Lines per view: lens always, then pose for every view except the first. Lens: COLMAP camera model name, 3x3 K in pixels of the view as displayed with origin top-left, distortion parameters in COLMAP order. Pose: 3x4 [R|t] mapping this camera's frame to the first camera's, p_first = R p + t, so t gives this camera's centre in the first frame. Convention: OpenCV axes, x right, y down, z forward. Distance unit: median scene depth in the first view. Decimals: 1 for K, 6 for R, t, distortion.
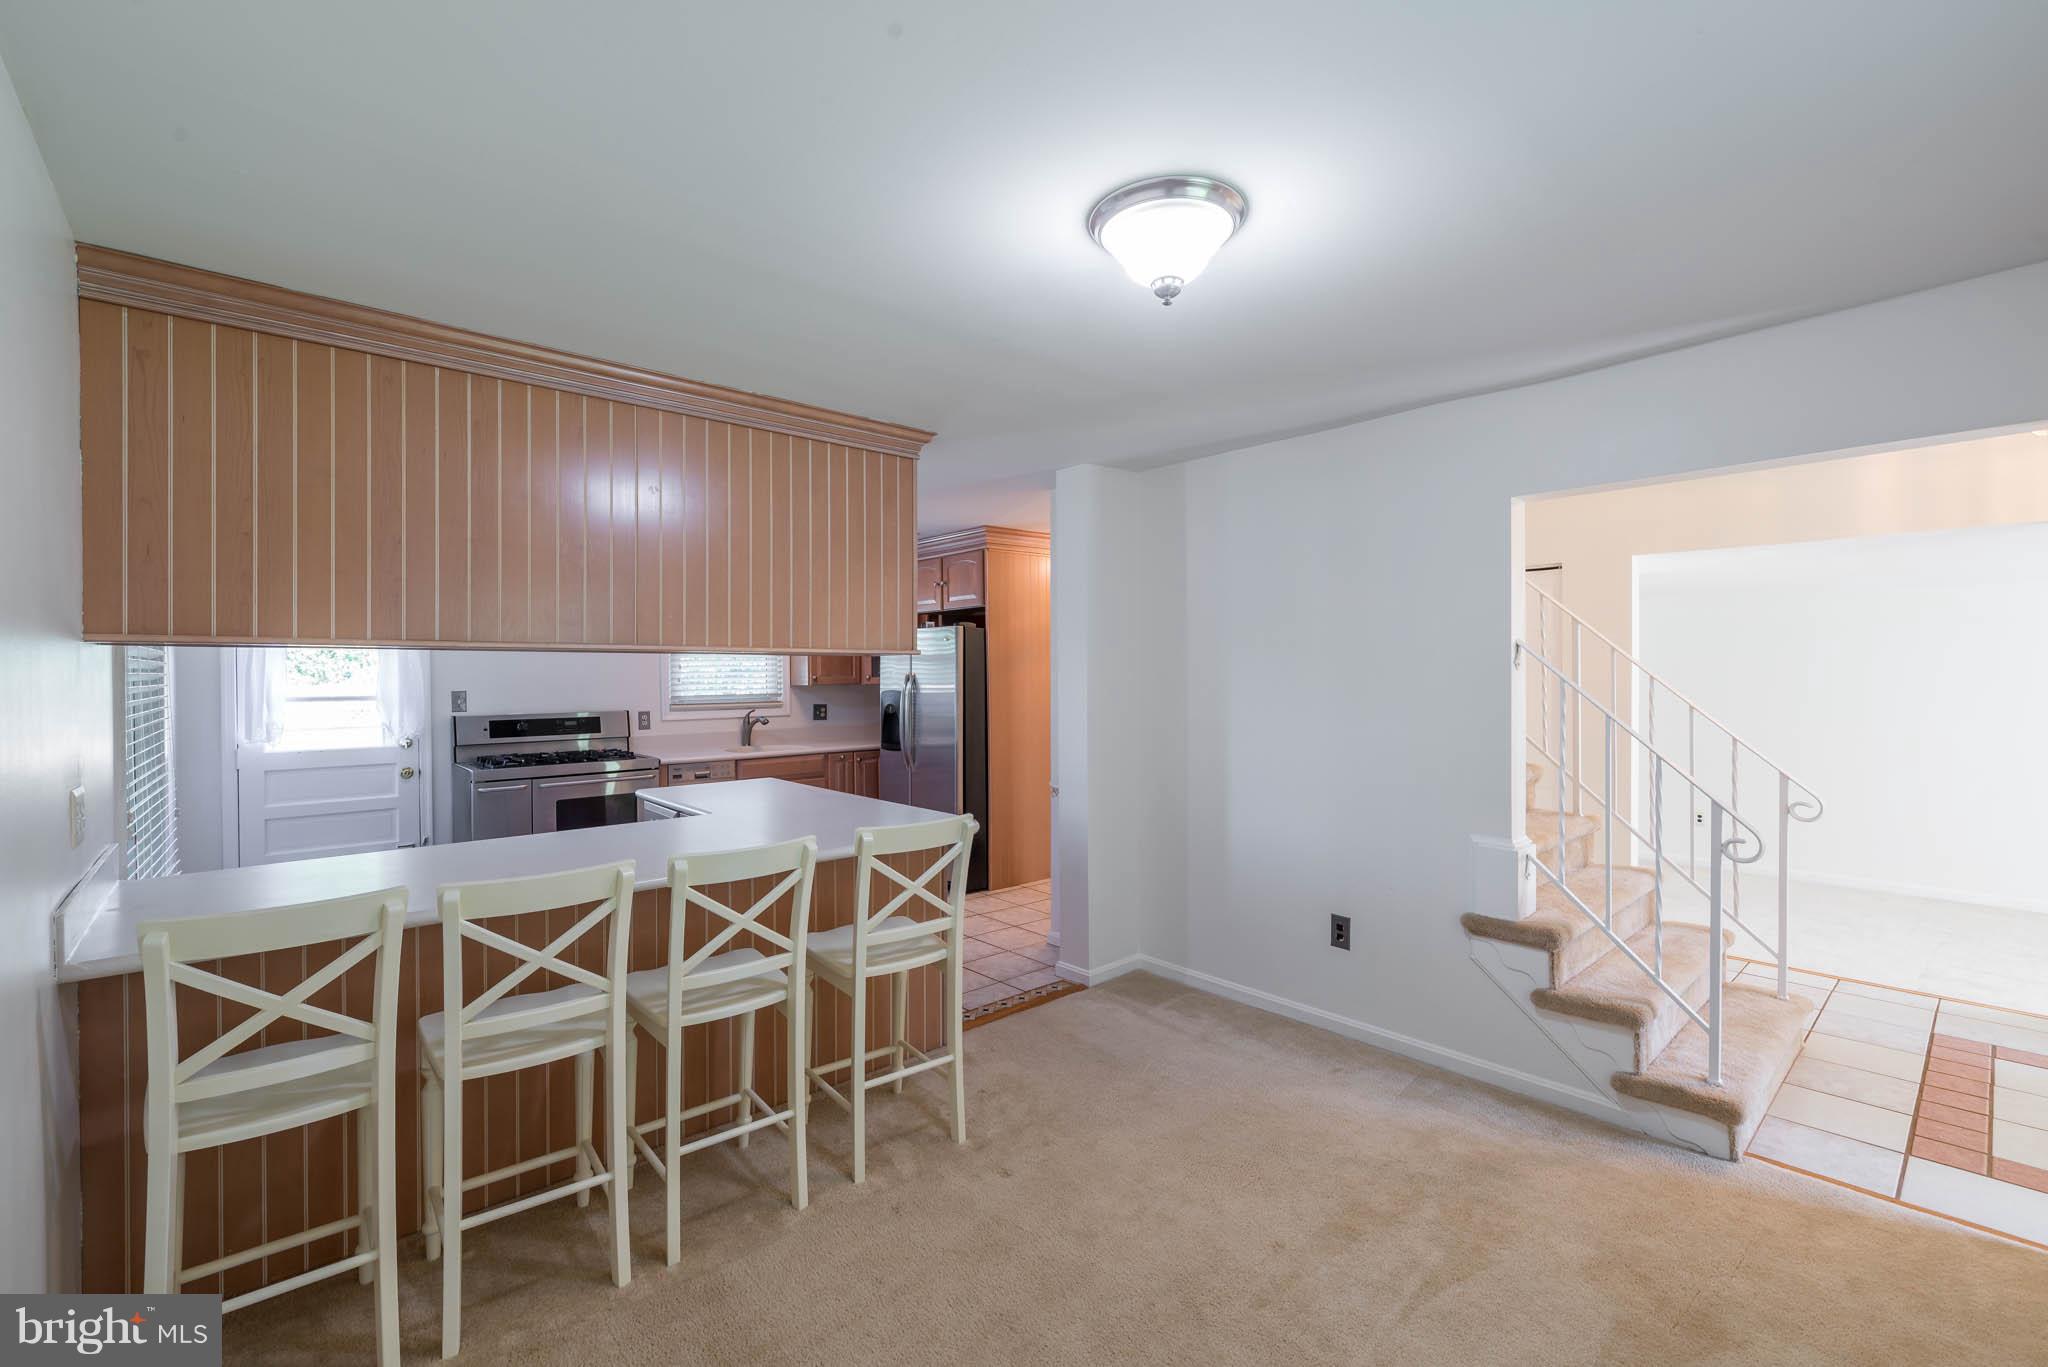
lens RADIAL K [[876.2, 0, 1025.5], [0, 876.2, 672.4], [0, 0, 1]] dist [-0.003410, -0.001584]
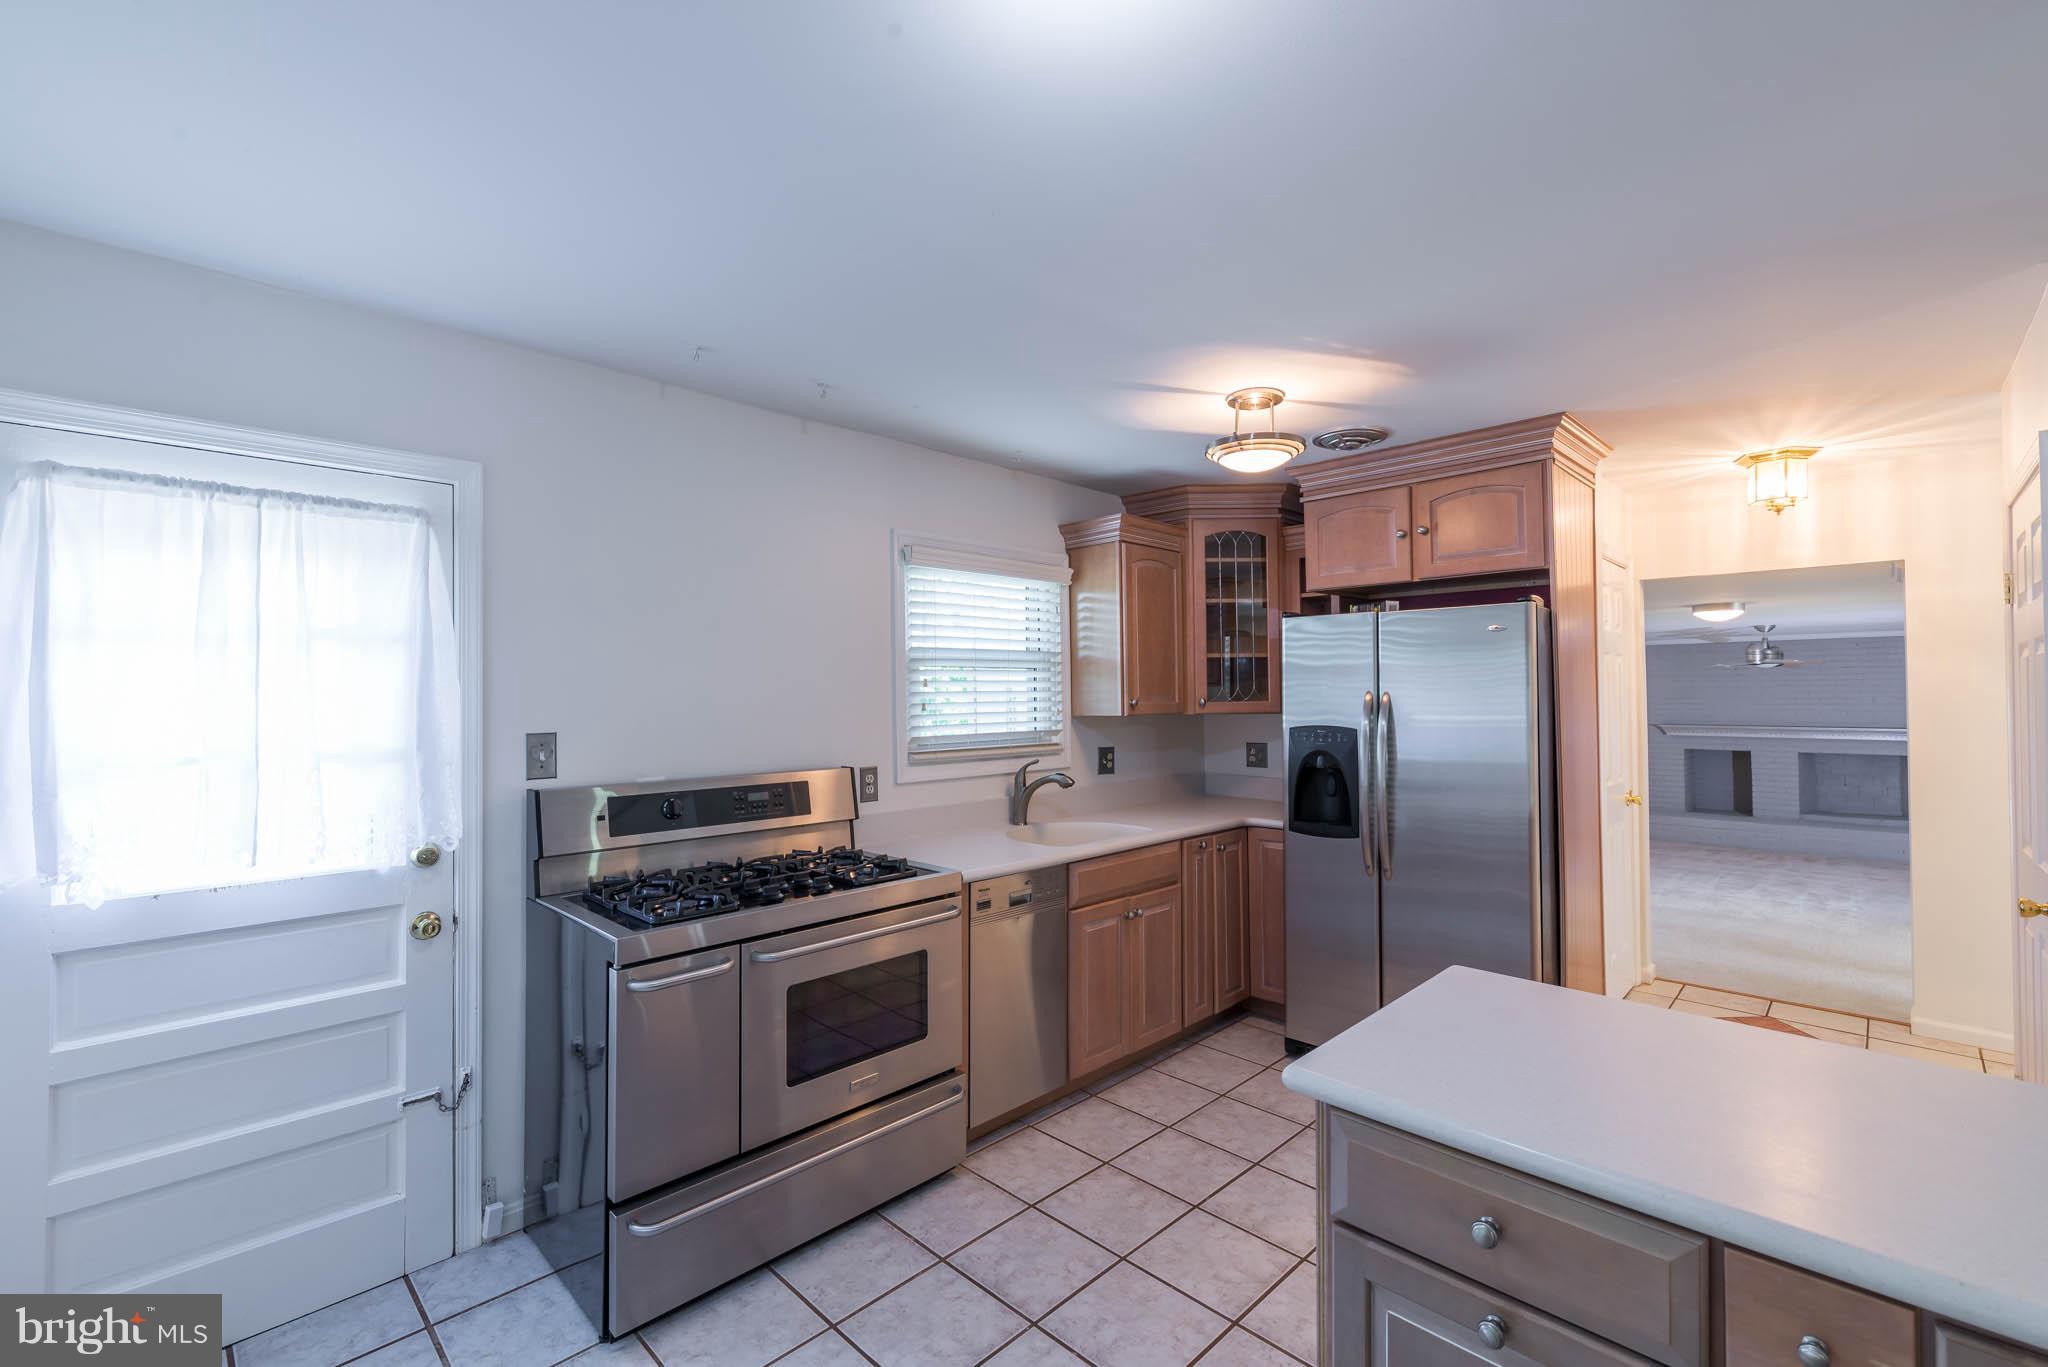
lens RADIAL K [[876.2, 0, 1018.3], [0, 876.2, 683.8], [0, 0, 1]] dist [-0.003410, -0.001584]
pose [[0.997703, 0.000407, 0.067742, -0.402219], [0.000825, 0.999835, -0.018152, 0.004690], [-0.067738, 0.018166, 0.997538, 0.496637]]
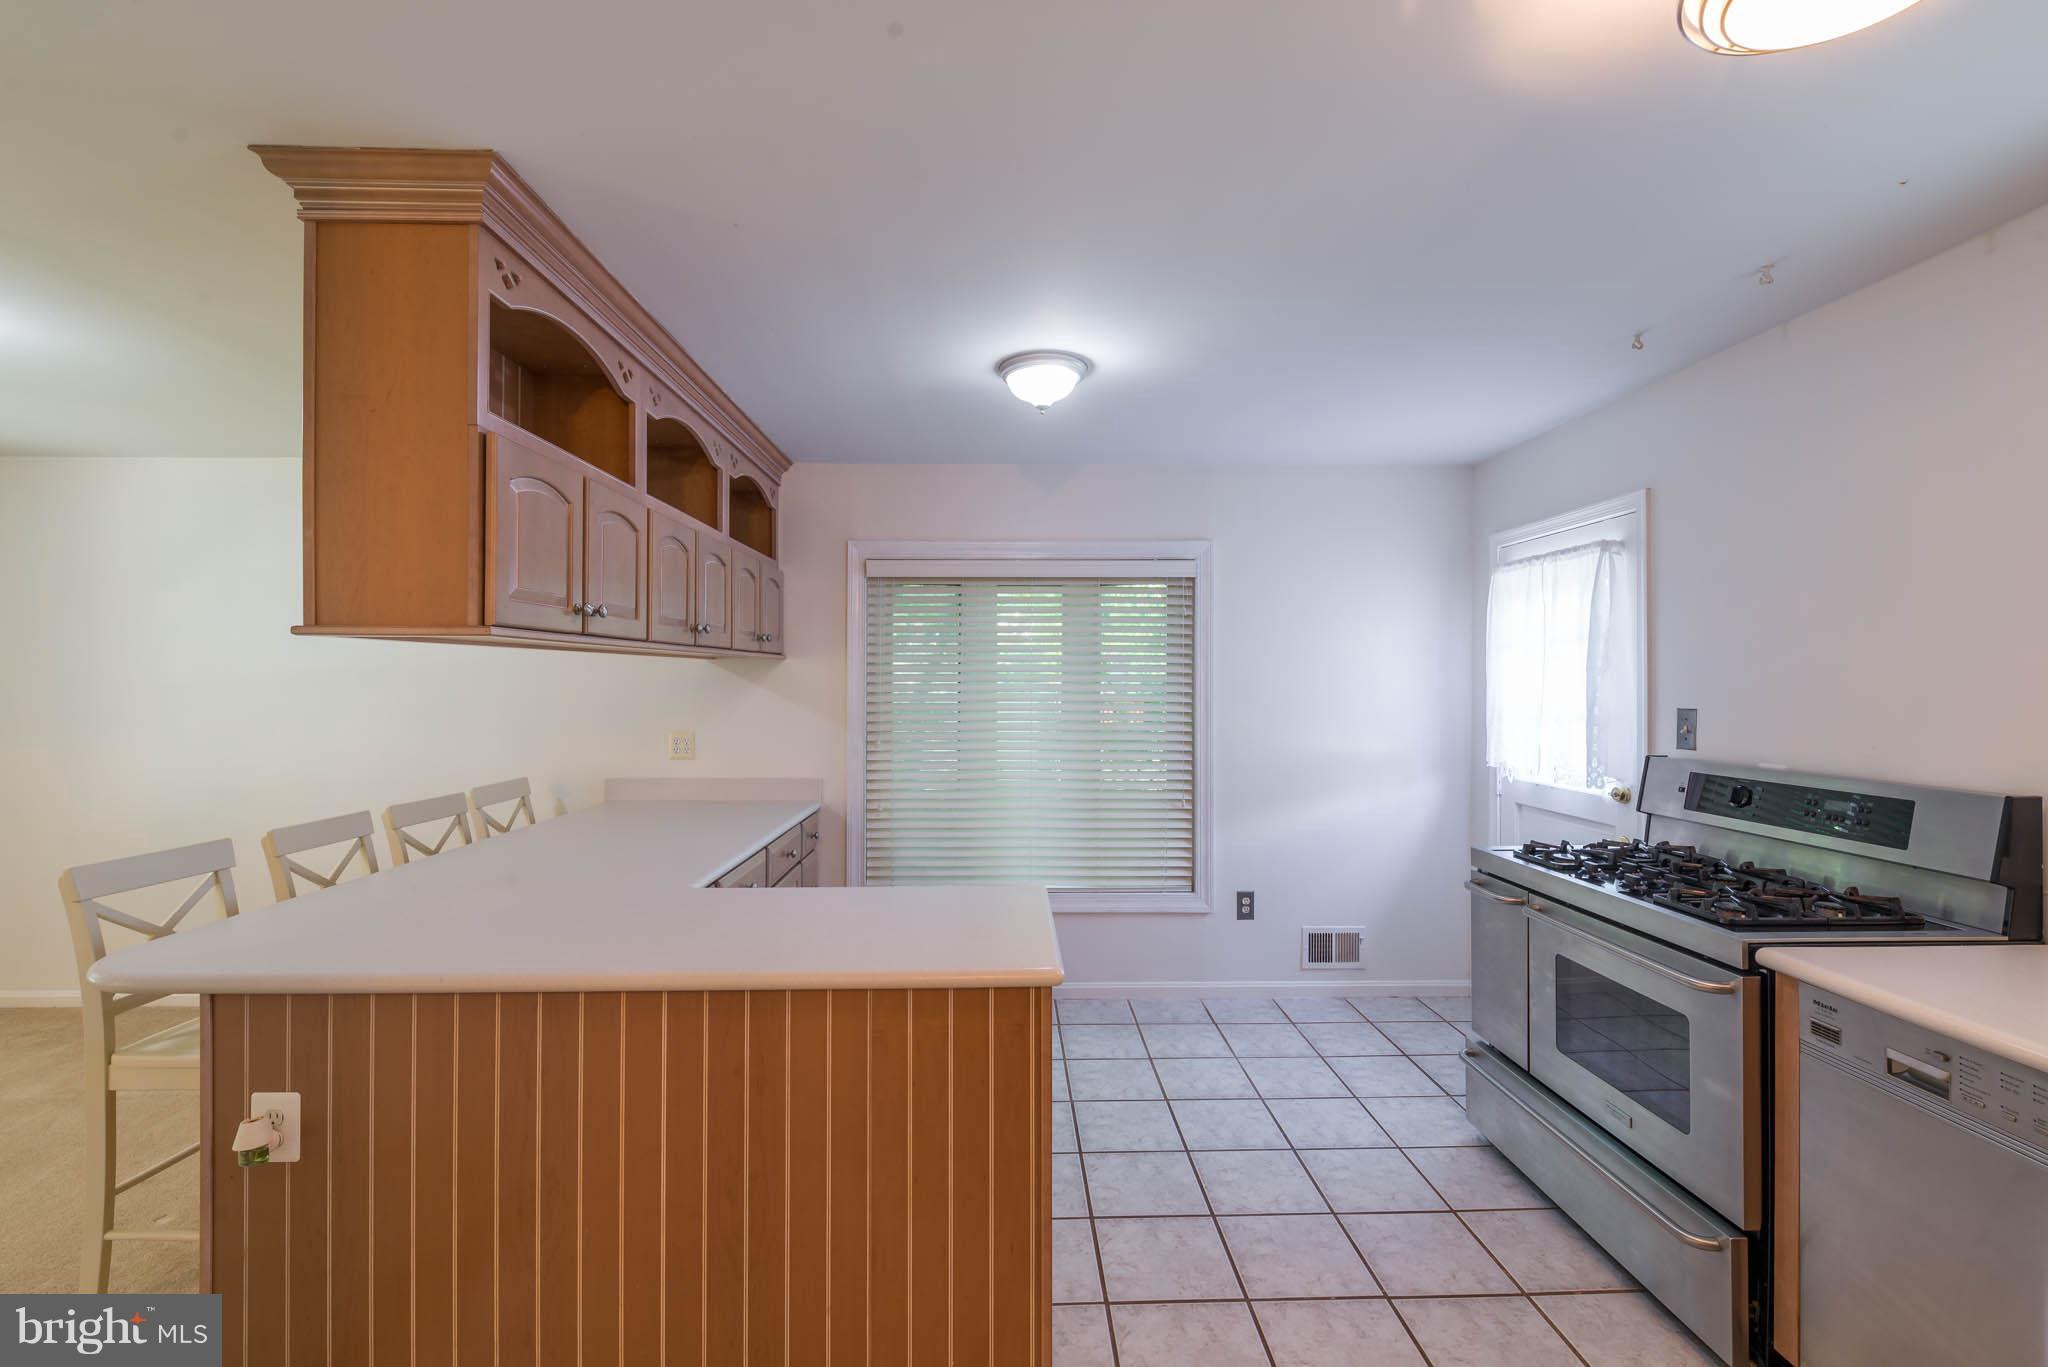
lens RADIAL K [[876.2, 0, 1020.7], [0, 876.2, 676.8], [0, 0, 1]] dist [-0.003410, -0.001584]
pose [[-0.636137, 0.001018, -0.771575, -0.016865], [-0.004379, 0.999978, 0.004930, 0.002628], [0.771563, 0.006515, -0.636119, 0.945330]]
